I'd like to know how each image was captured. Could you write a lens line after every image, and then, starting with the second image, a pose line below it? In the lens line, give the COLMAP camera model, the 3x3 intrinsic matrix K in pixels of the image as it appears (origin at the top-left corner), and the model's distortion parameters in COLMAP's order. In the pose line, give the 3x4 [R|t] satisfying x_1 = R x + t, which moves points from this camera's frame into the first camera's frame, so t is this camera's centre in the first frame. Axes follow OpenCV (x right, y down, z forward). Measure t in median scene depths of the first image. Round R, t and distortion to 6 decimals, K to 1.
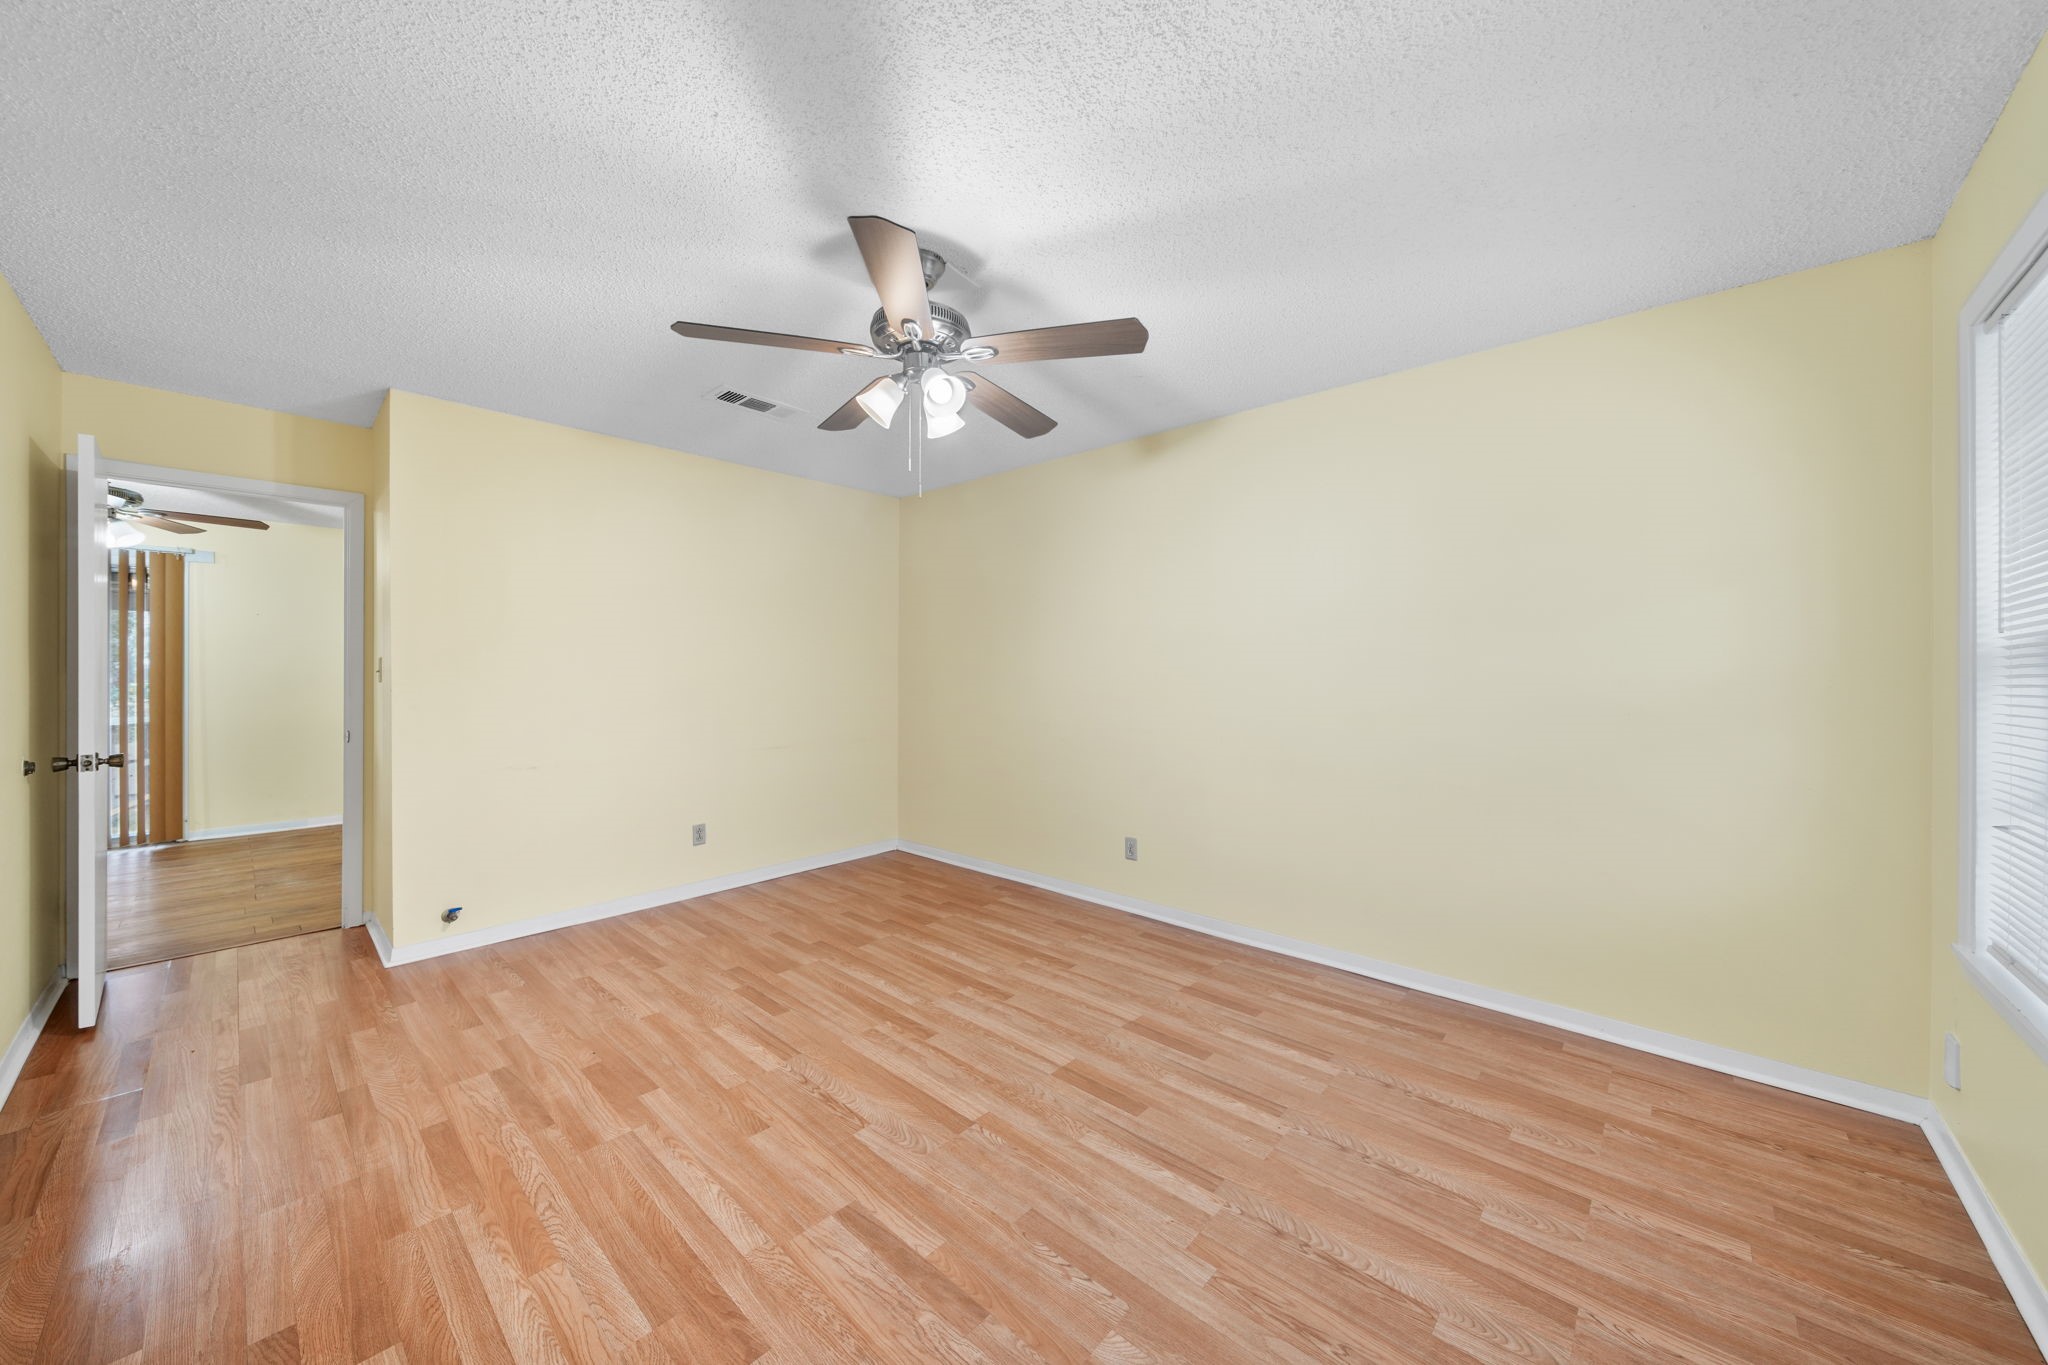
lens RADIAL K [[729.5, 0, 1023.1], [0, 729.5, 661.6], [0, 0, 1]] dist [-0.001252, -0.000176]
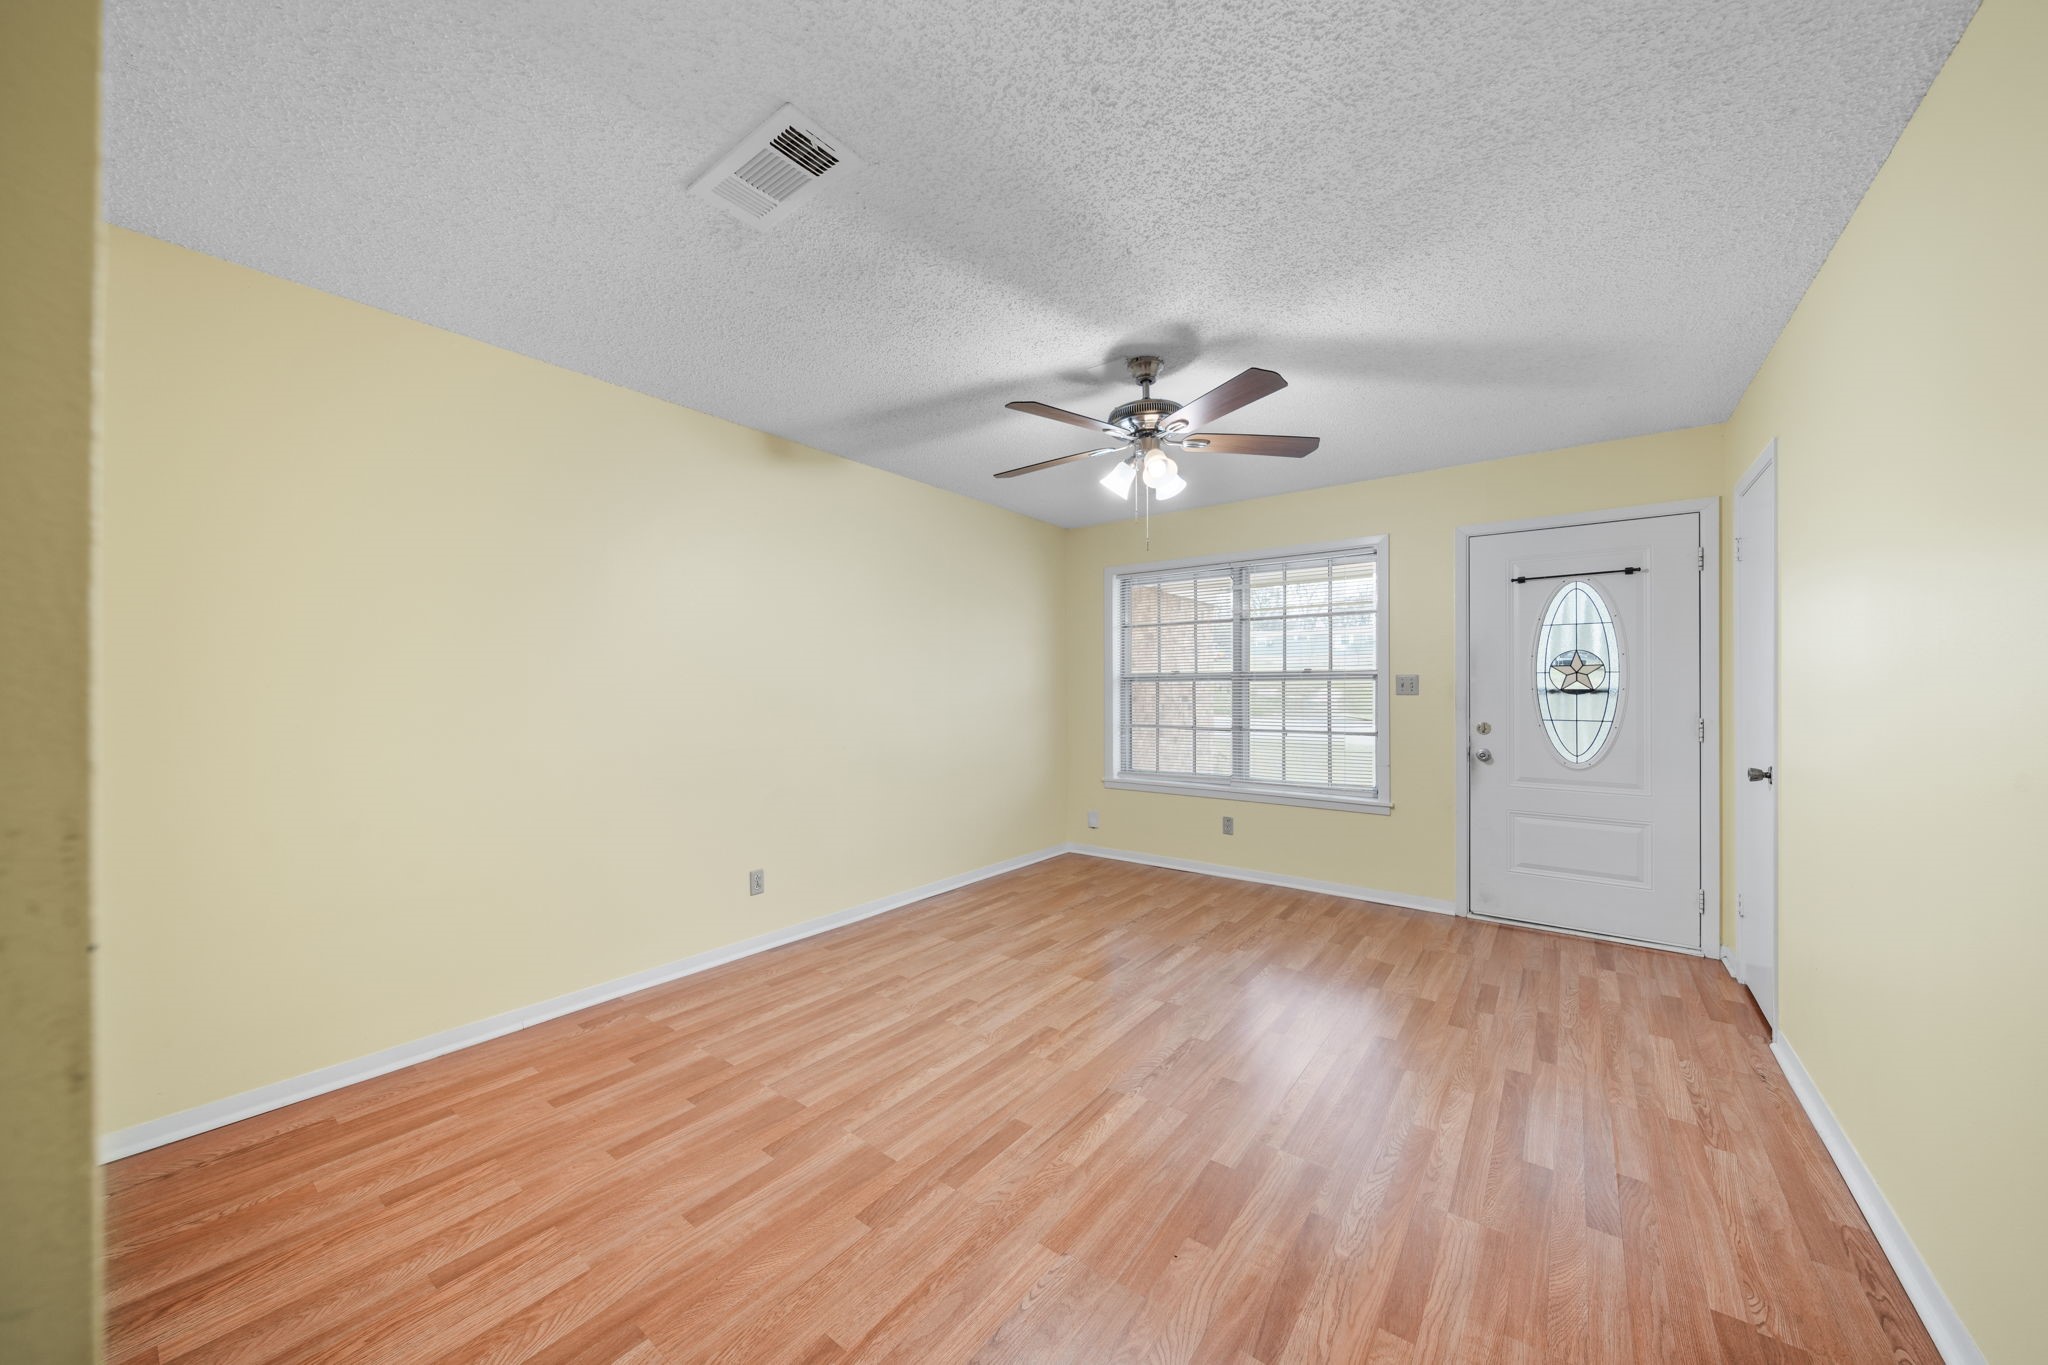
lens RADIAL K [[721.8, 0, 1017.8], [0, 721.8, 671.1], [0, 0, 1]] dist [-0.001121, -0.000102]
pose [[-0.087854, 0.020725, 0.995918, -1.130229], [-0.014181, 0.999656, -0.022054, 0.010705], [-0.996032, -0.016061, -0.087530, 1.093797]]
